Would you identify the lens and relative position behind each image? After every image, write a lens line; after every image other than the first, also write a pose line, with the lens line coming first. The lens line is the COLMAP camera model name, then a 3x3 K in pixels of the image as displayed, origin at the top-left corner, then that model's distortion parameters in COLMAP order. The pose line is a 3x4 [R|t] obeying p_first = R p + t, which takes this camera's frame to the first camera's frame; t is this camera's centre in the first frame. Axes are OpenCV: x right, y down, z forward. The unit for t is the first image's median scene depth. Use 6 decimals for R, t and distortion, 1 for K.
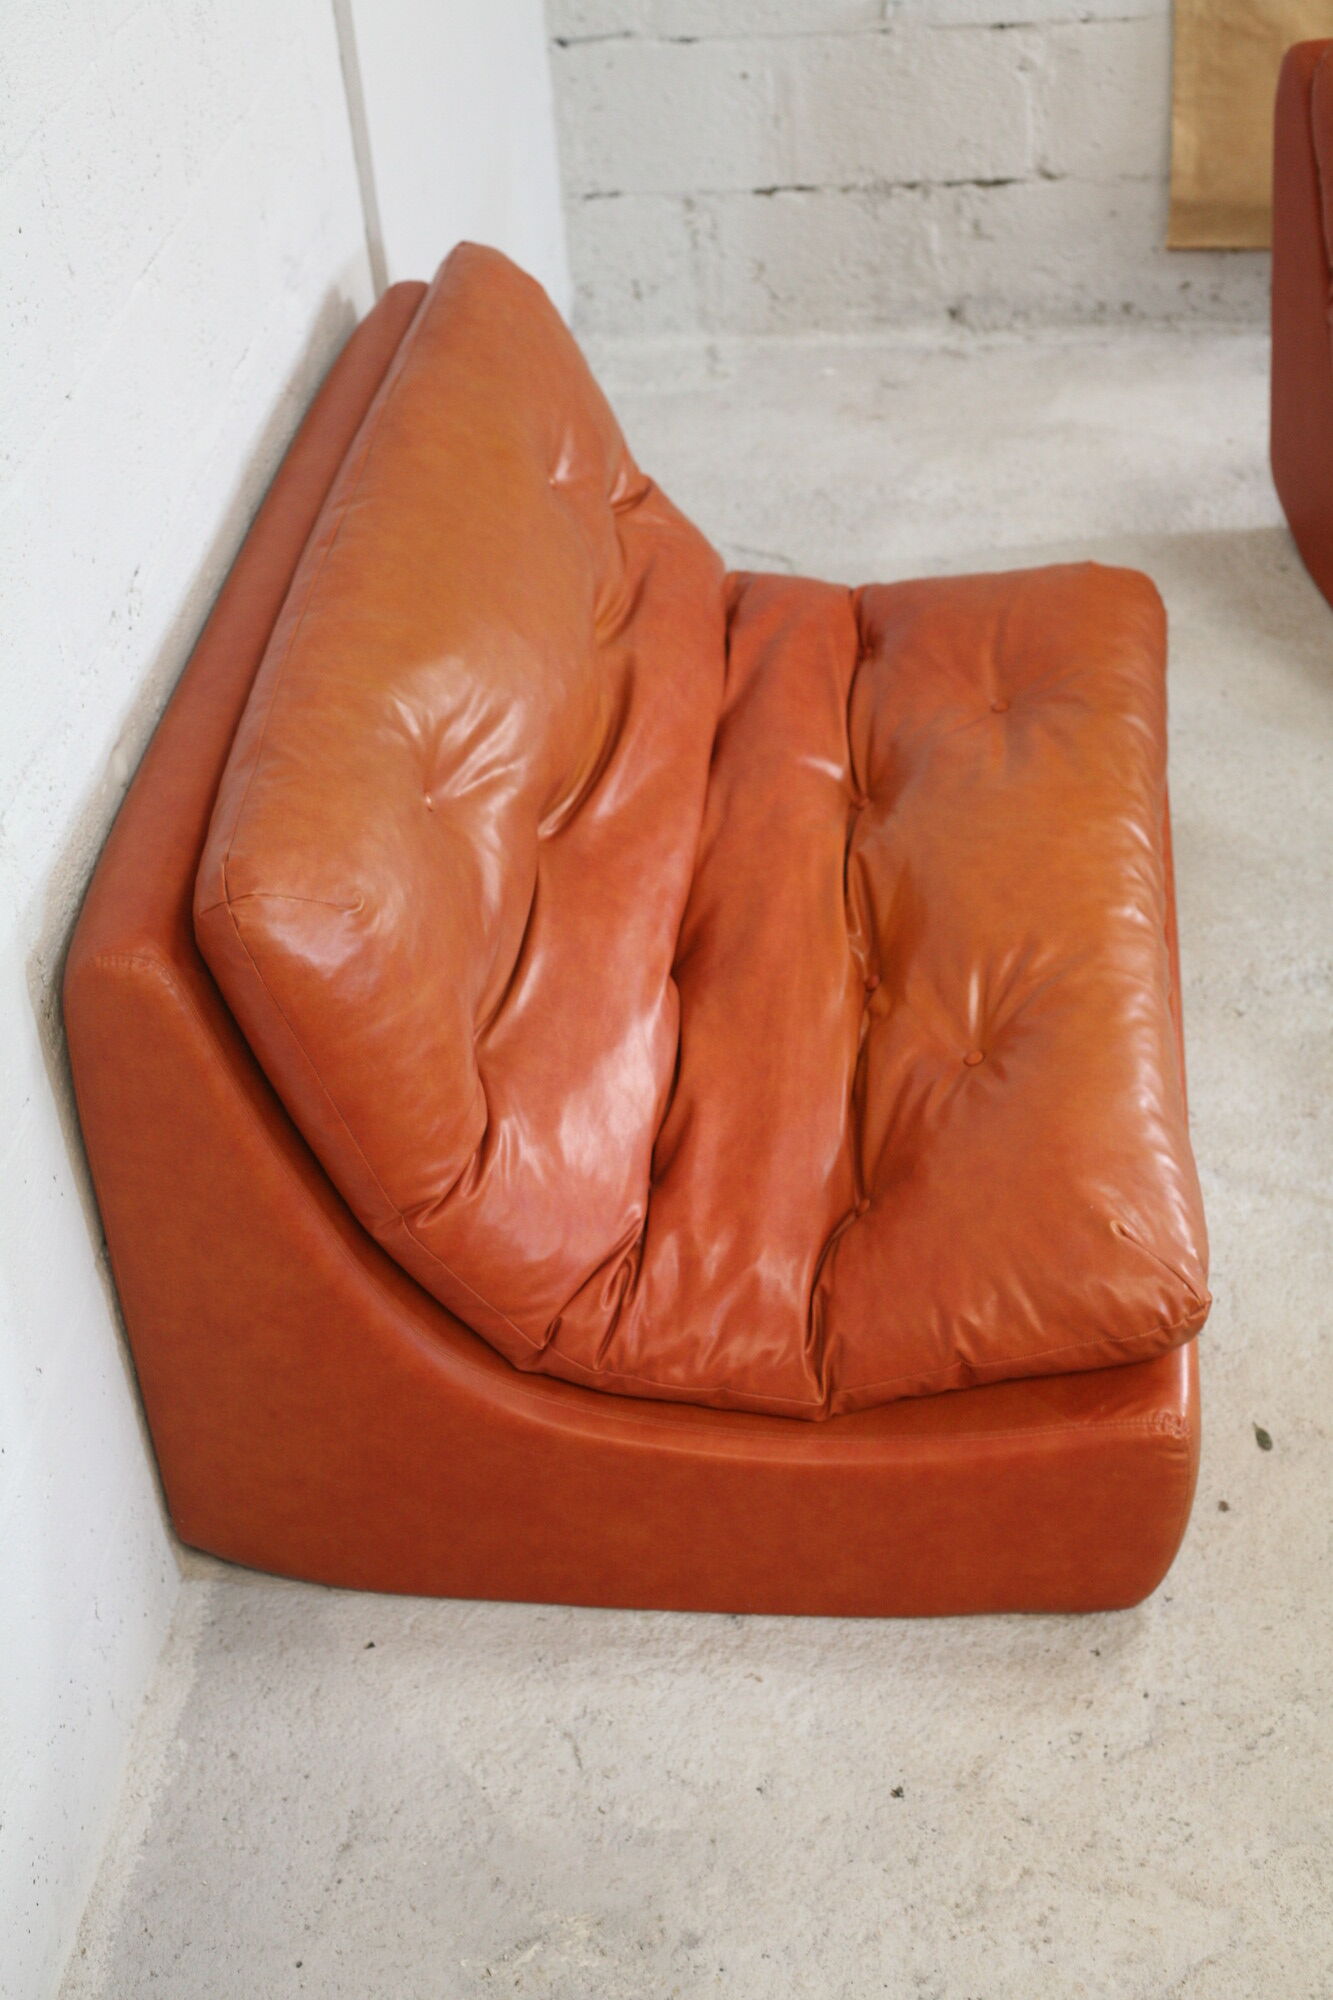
lens RADIAL K [[2948.6, 0, 670.3], [0, 2948.6, 1015.4], [0, 0, 1]] dist [-0.113092, 0.000000]
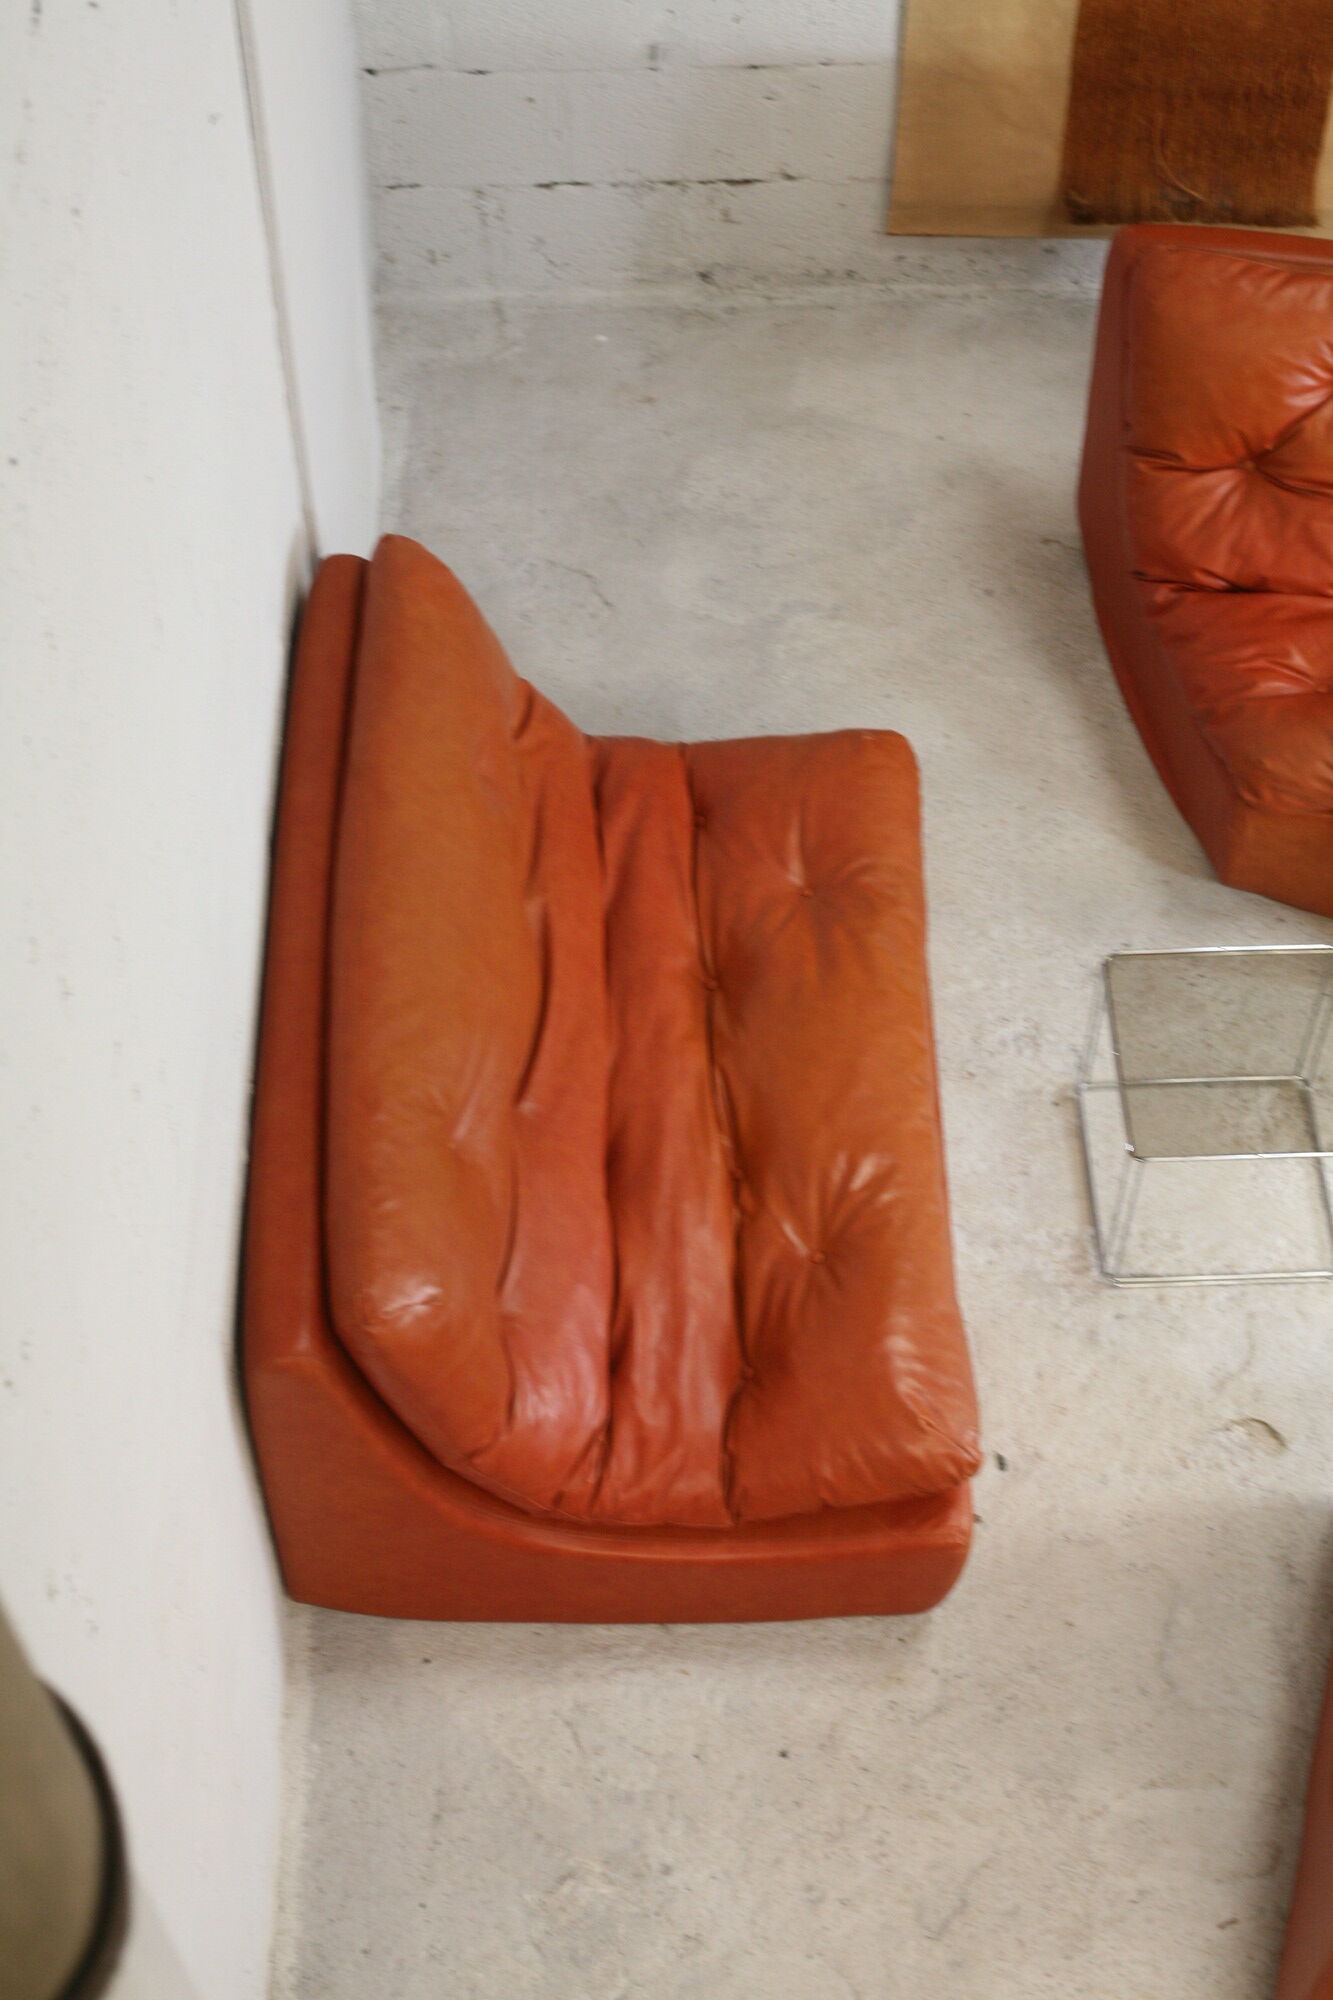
lens RADIAL K [[2948.6, 0, 658.5], [0, 2948.6, 982.8], [0, 0, 1]] dist [-0.113092, 0.000000]
pose [[0.989568, -0.052379, 0.134204, -0.169137], [0.011258, 0.956830, 0.290431, -0.558780], [-0.143623, -0.285891, 0.947438, -0.347810]]
